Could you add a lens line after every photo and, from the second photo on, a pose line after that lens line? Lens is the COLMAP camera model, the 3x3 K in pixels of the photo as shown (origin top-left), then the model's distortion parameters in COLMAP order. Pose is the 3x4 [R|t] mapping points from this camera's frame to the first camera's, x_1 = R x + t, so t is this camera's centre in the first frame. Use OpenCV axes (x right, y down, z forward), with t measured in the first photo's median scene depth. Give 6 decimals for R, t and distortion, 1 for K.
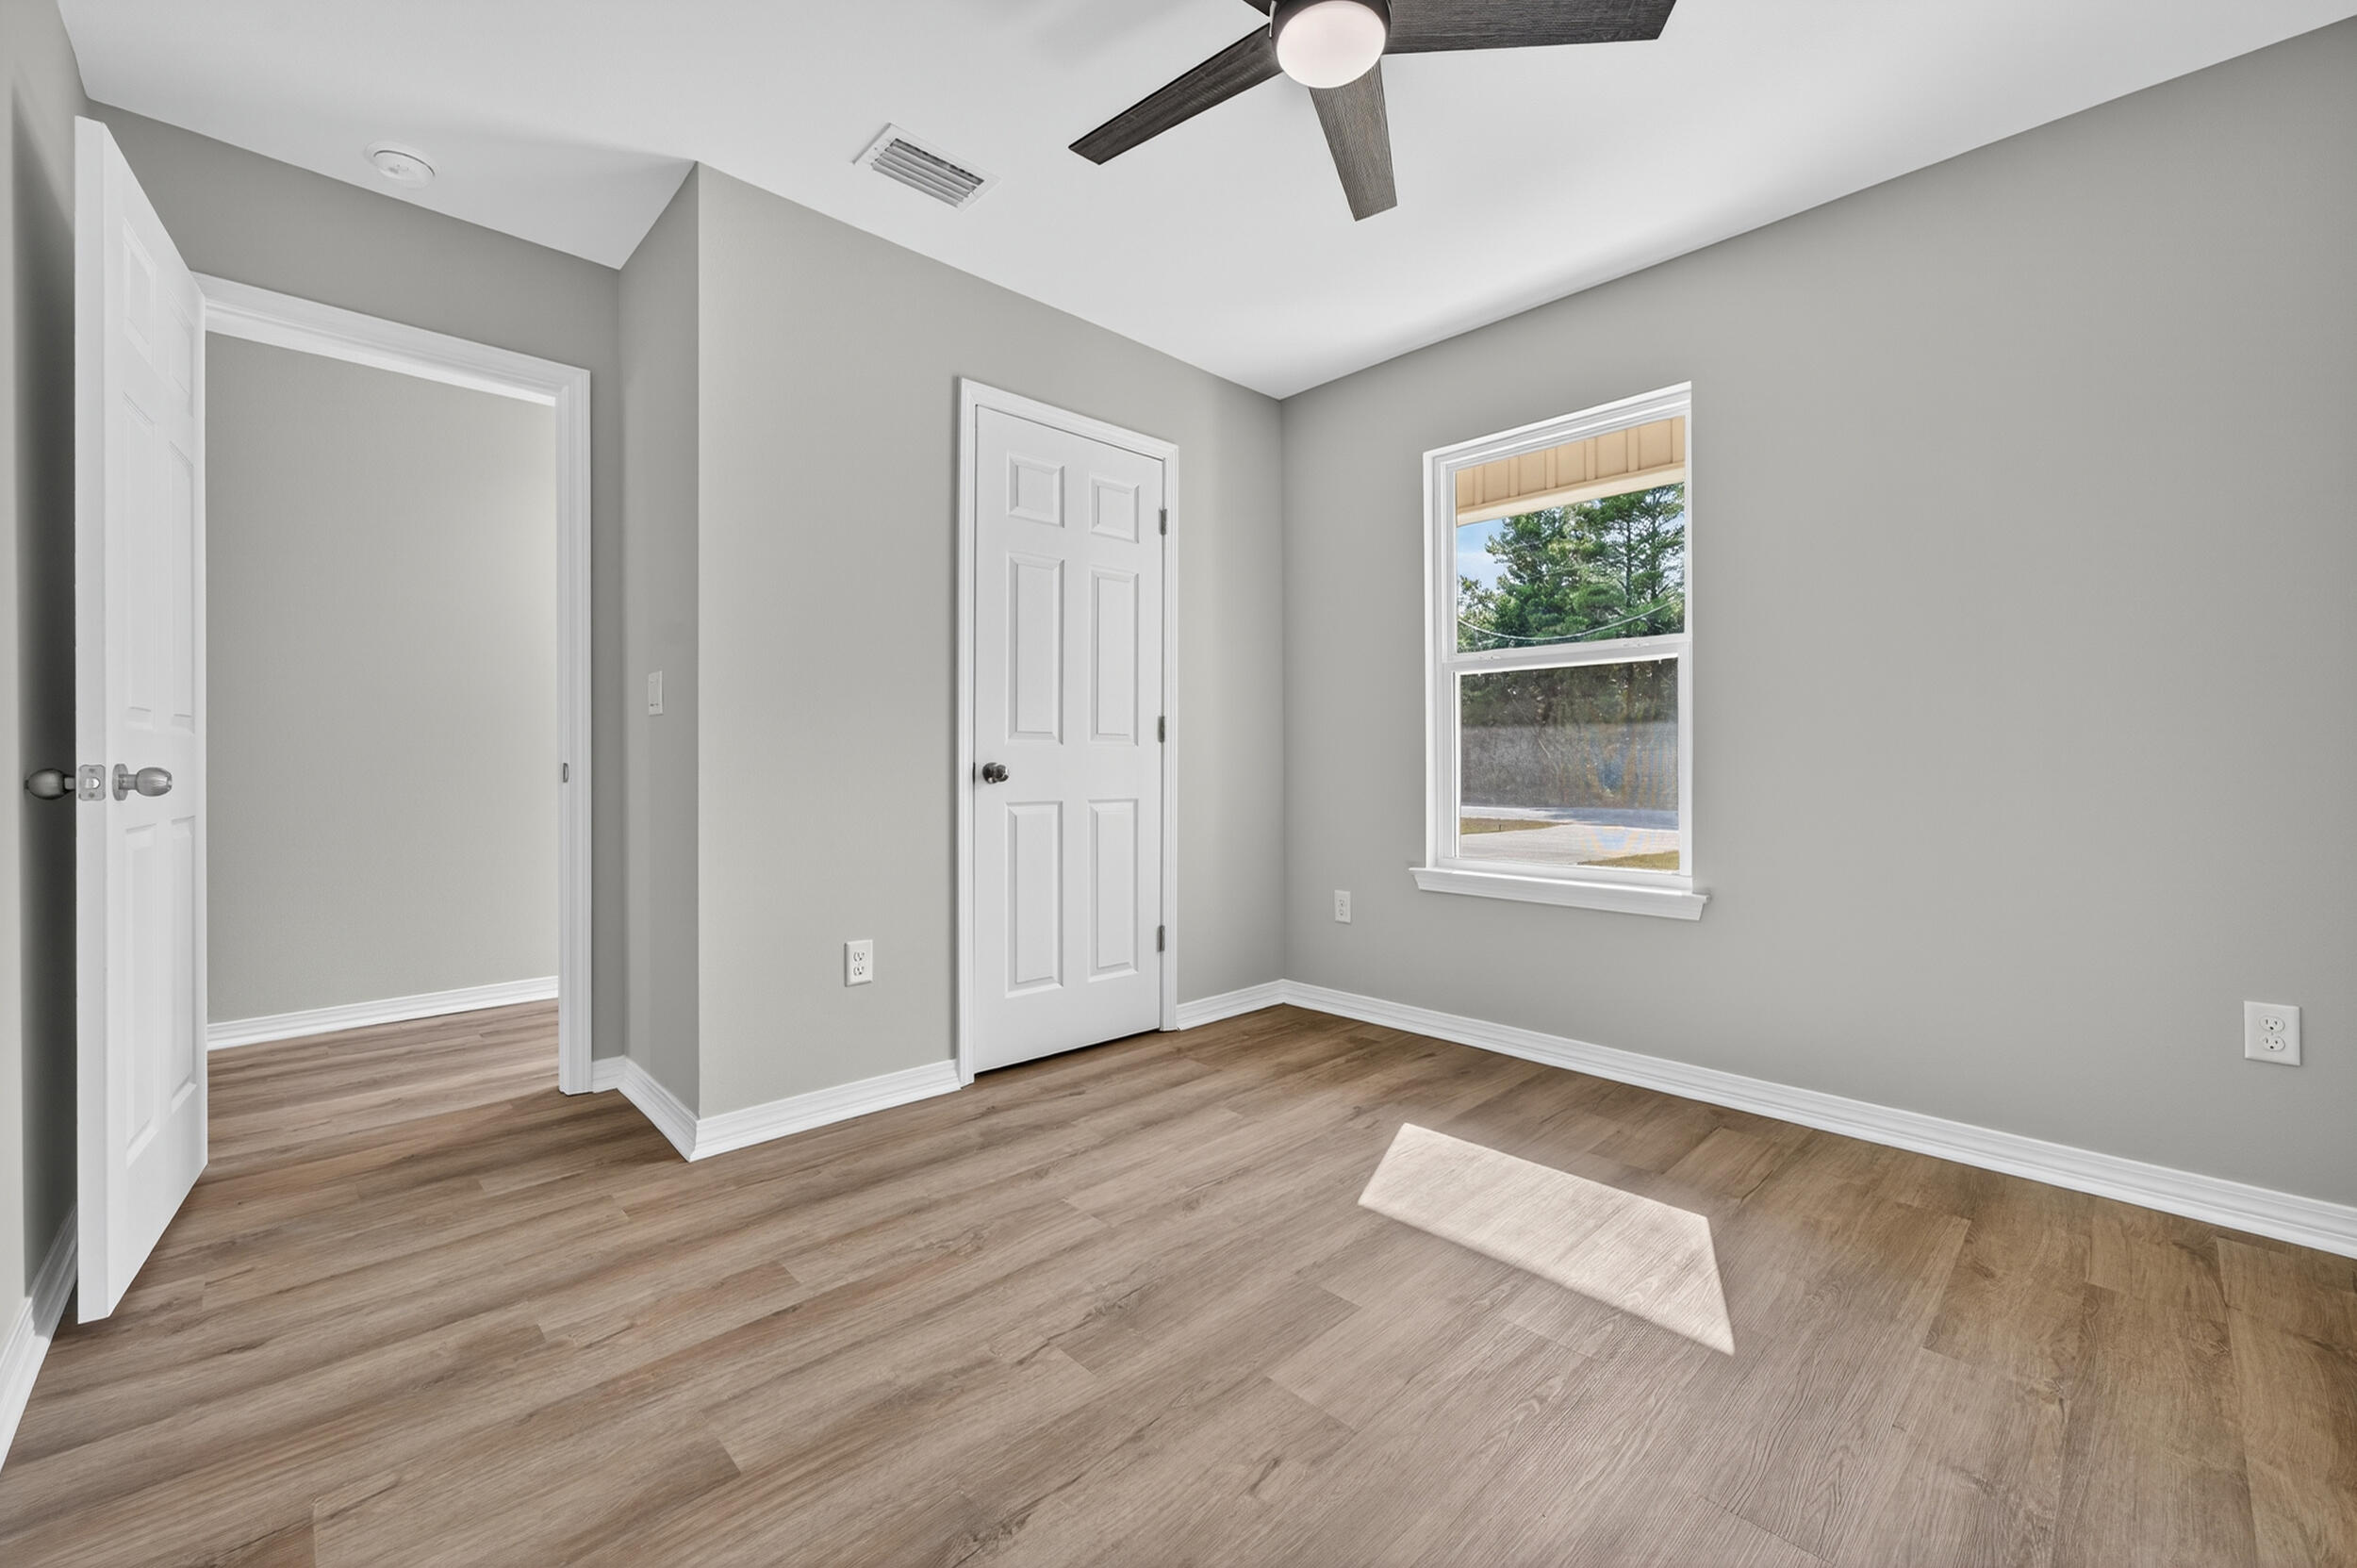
lens RADIAL K [[934.2, 0, 1180.5], [0, 934.2, 787.6], [0, 0, 1]] dist [-0.003380, 0.000253]
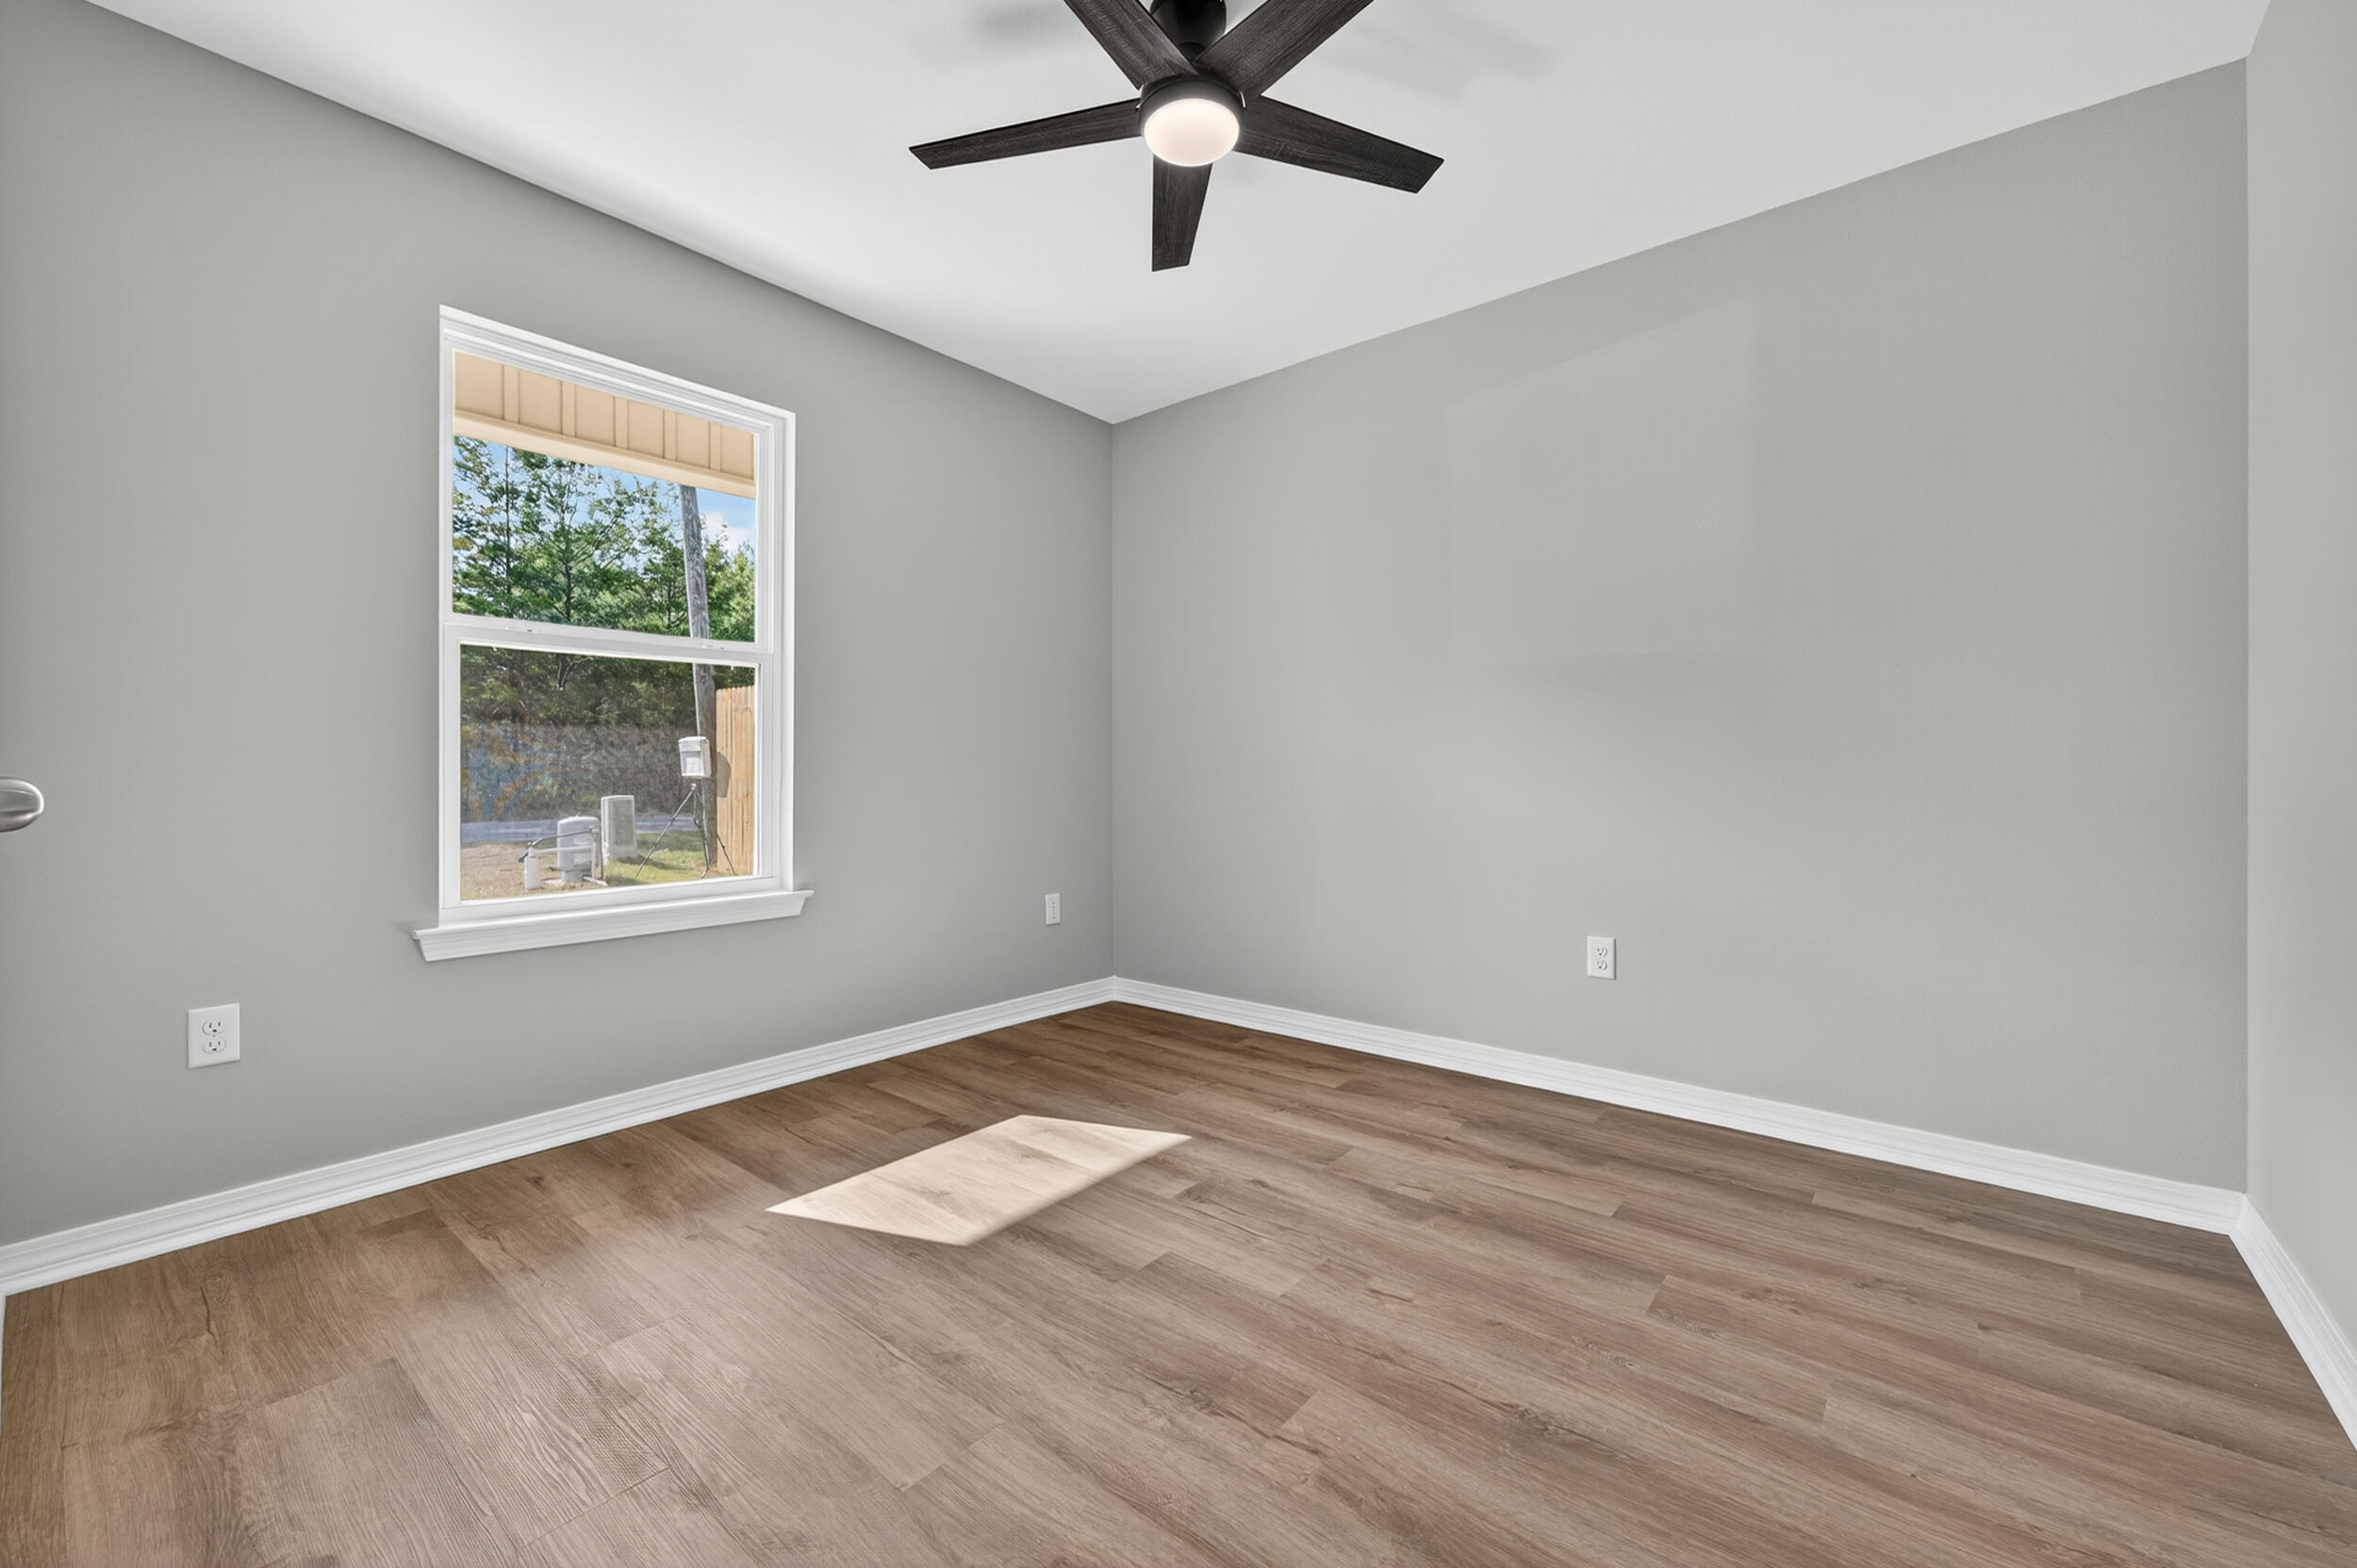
lens RADIAL K [[934.2, 0, 1188.7], [0, 934.2, 781.5], [0, 0, 1]] dist [-0.003380, 0.000253]
pose [[-0.114926, -0.010987, 0.993313, -0.699080], [0.026330, 0.999554, 0.014103, -0.020019], [-0.993025, 0.027775, -0.114585, 0.821904]]
